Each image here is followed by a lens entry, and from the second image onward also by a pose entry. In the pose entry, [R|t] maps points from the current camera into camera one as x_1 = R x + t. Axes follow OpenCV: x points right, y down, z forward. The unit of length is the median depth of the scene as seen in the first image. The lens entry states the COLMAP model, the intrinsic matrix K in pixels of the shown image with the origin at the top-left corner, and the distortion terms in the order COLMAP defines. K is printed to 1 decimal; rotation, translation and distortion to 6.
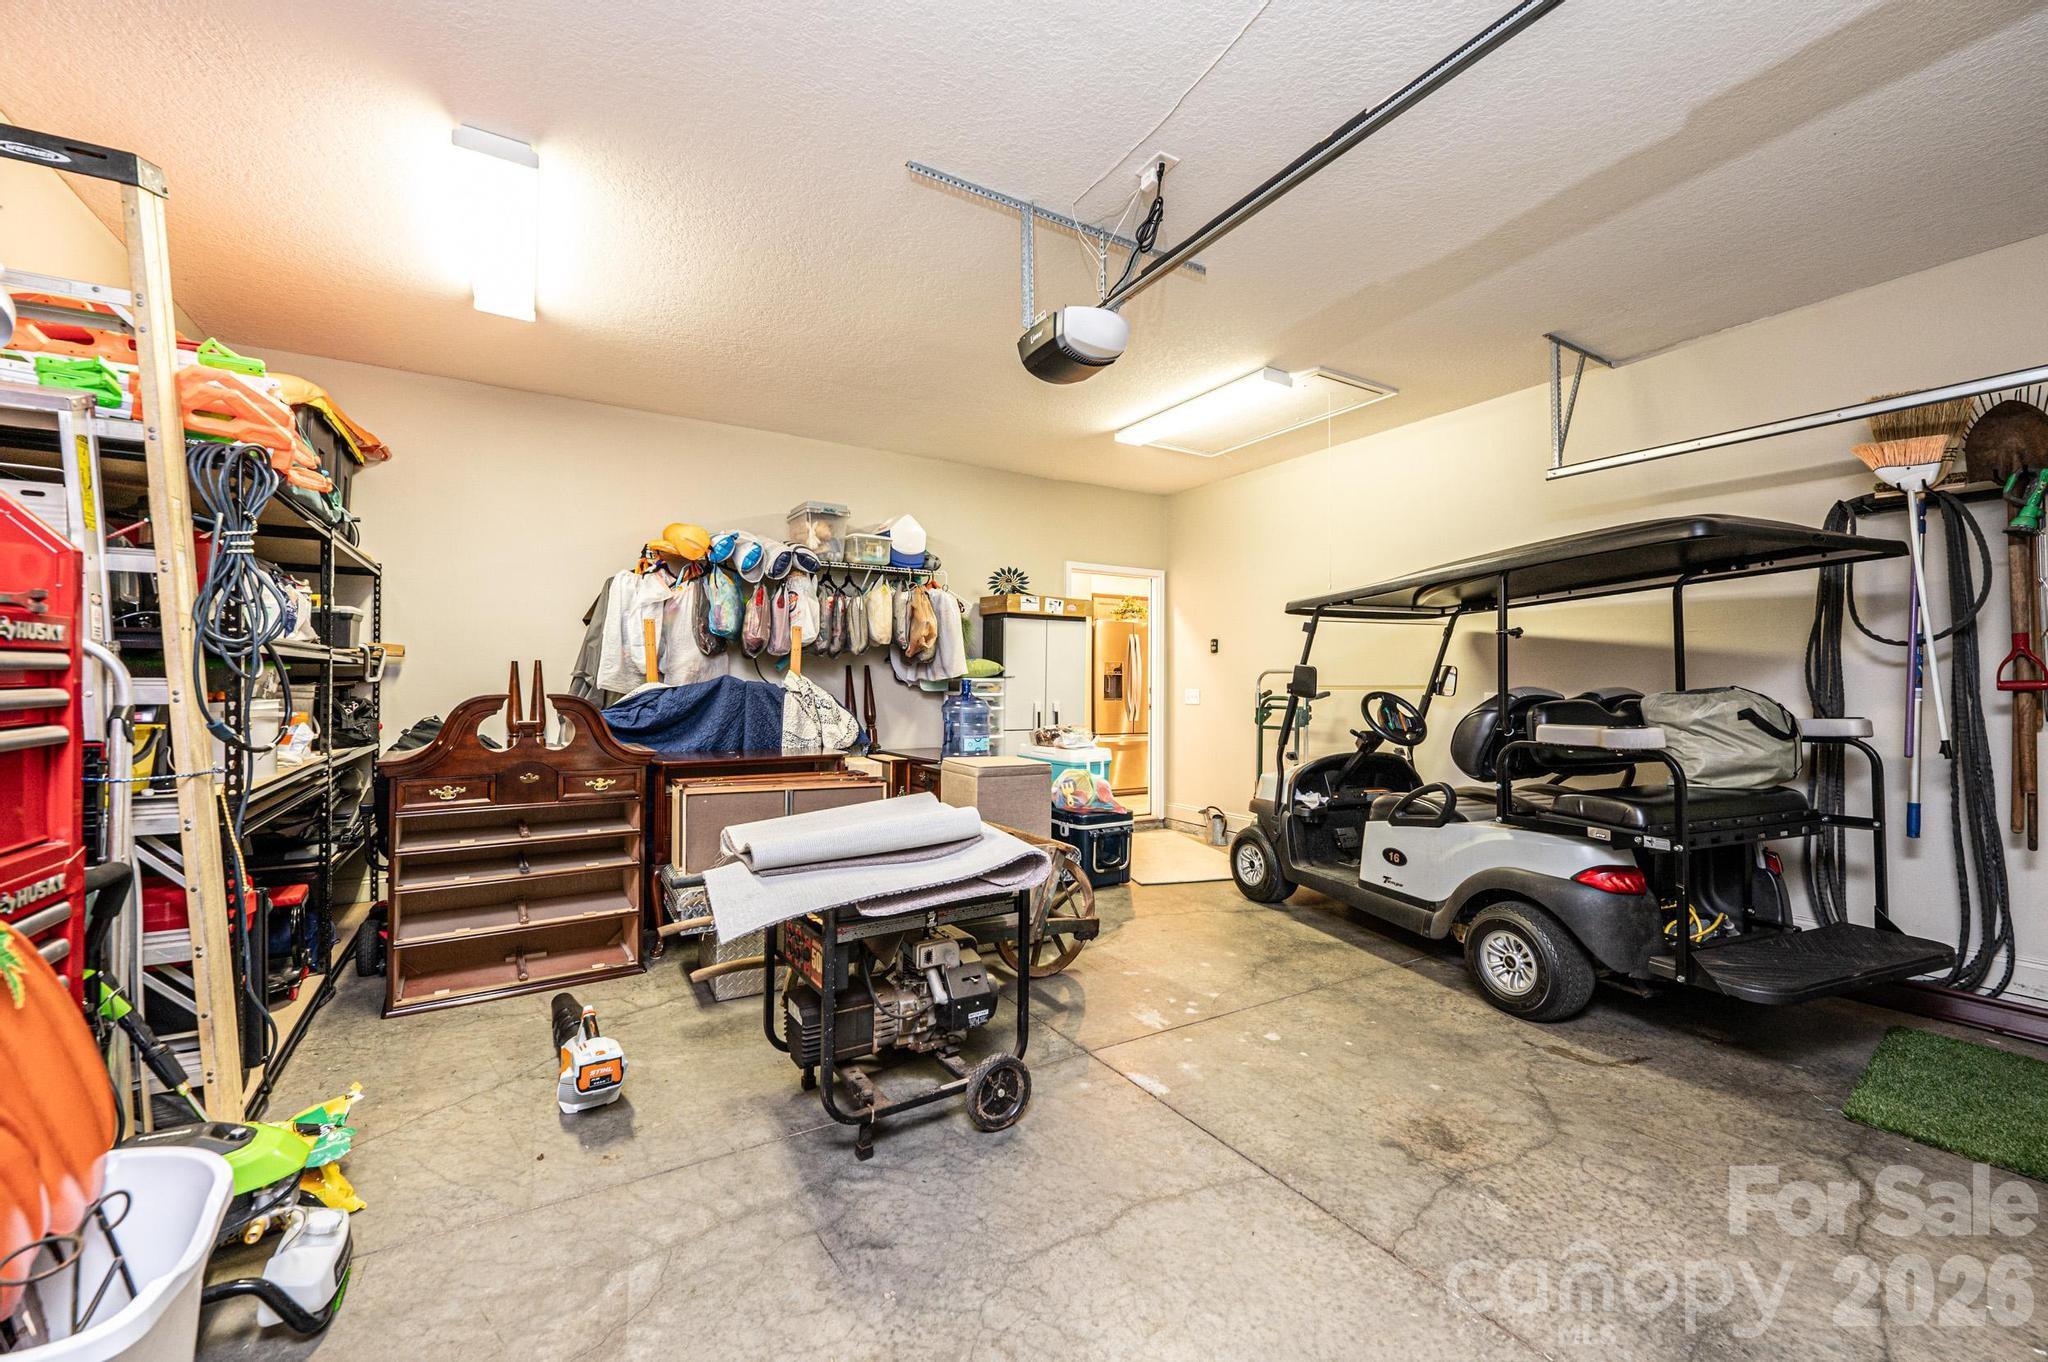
lens RADIAL K [[816.3, 0, 1013.1], [0, 816.3, 673.1], [0, 0, 1]] dist [0.000872, 0.000233]
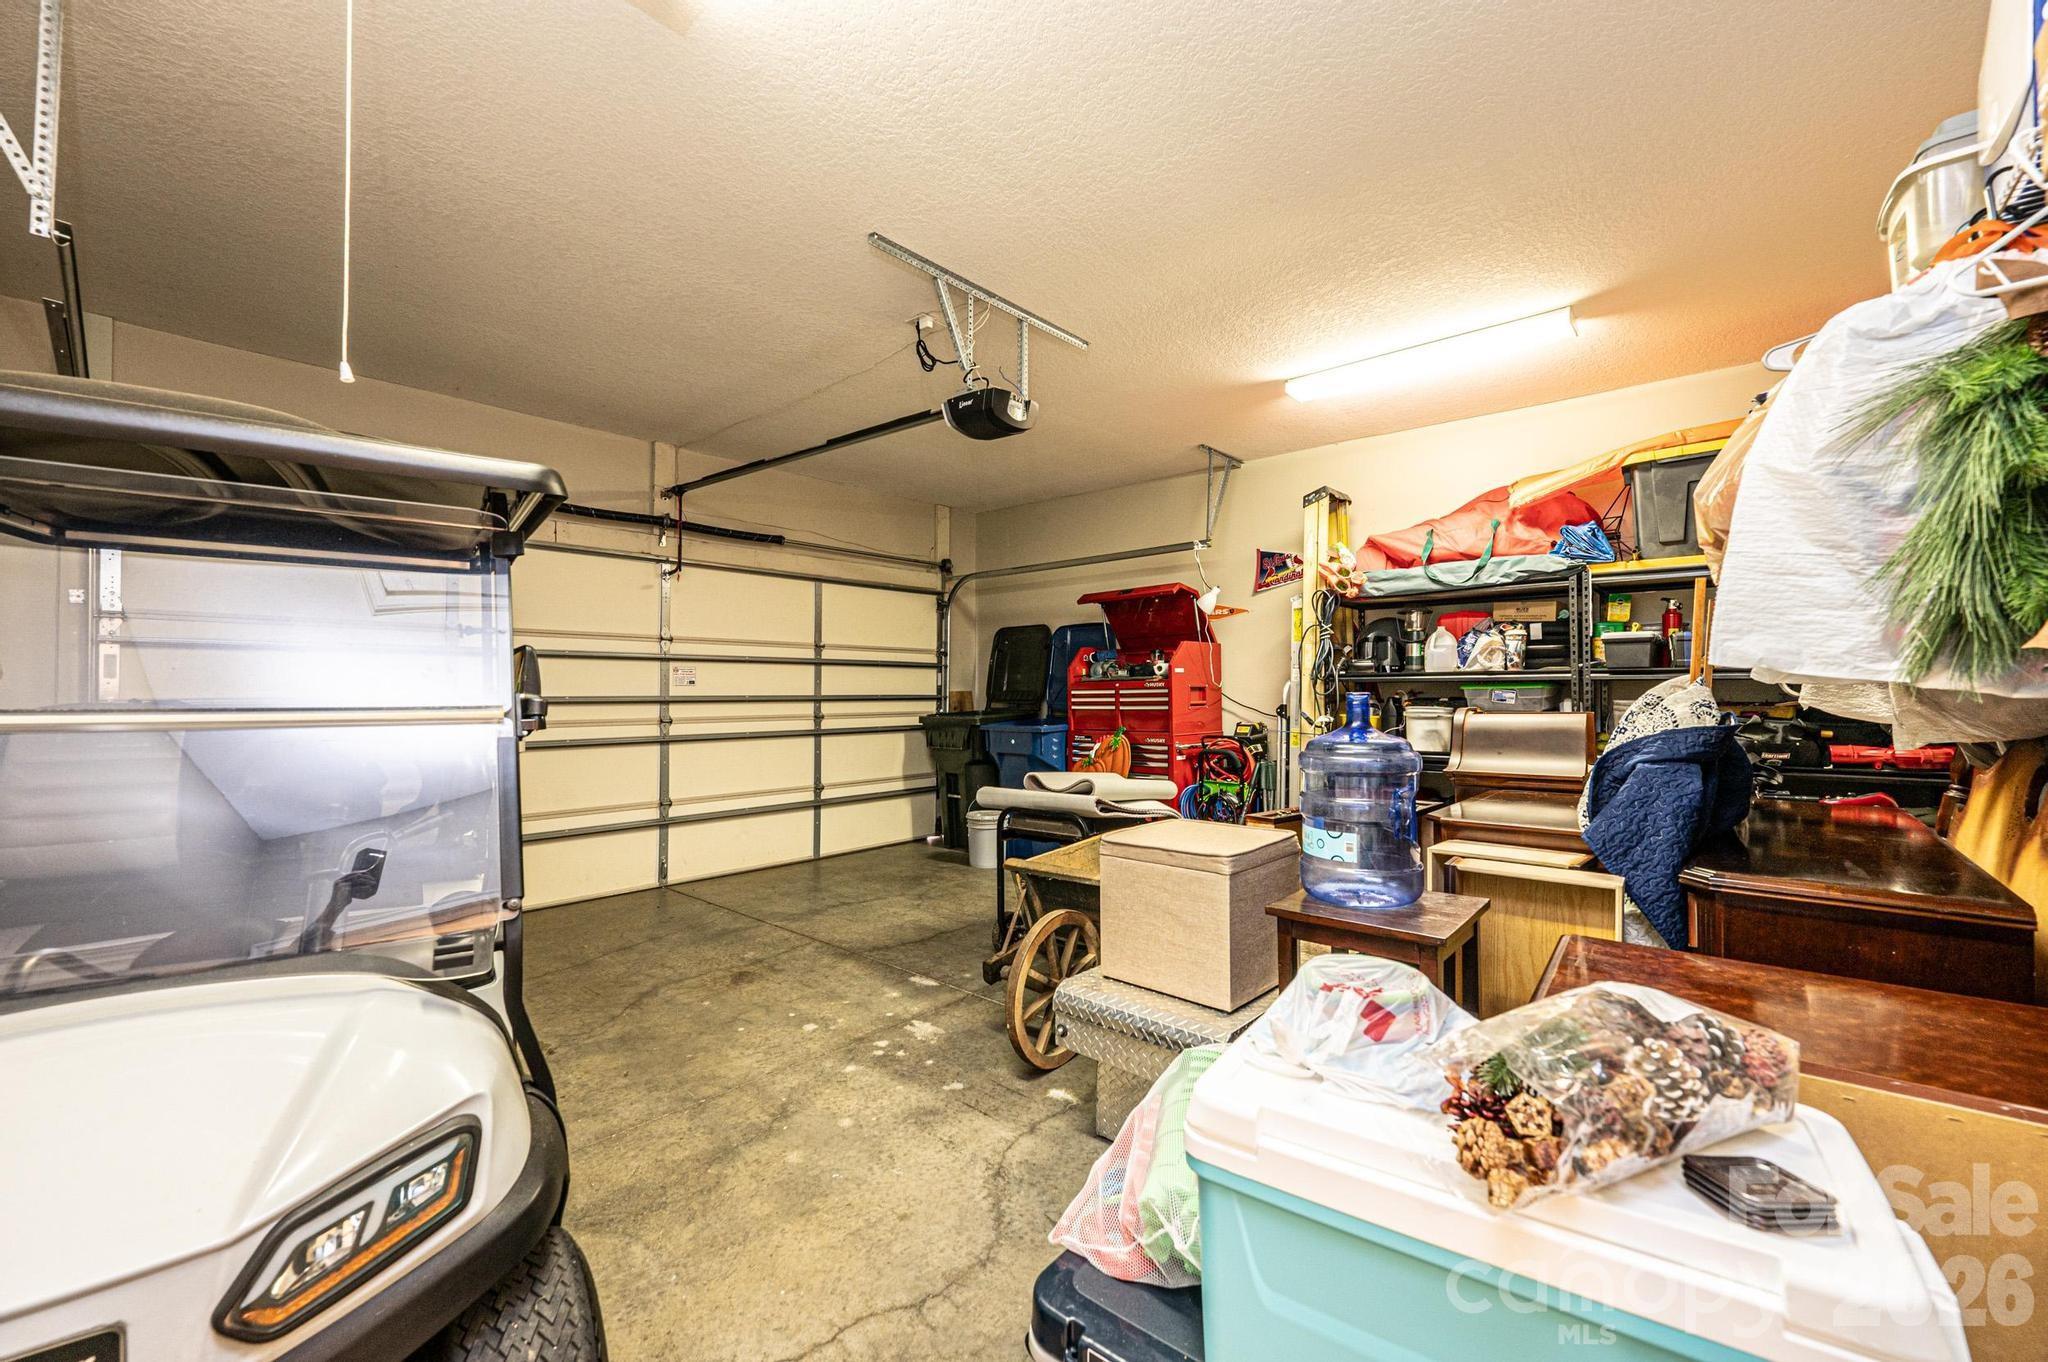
lens RADIAL K [[816.3, 0, 1028.7], [0, 816.3, 685.3], [0, 0, 1]] dist [0.000872, 0.000233]
pose [[-0.950641, 0.000769, -0.310293, 0.396644], [0.007907, 0.999732, -0.021745, 0.027413], [0.310193, -0.023126, -0.950392, 2.223062]]
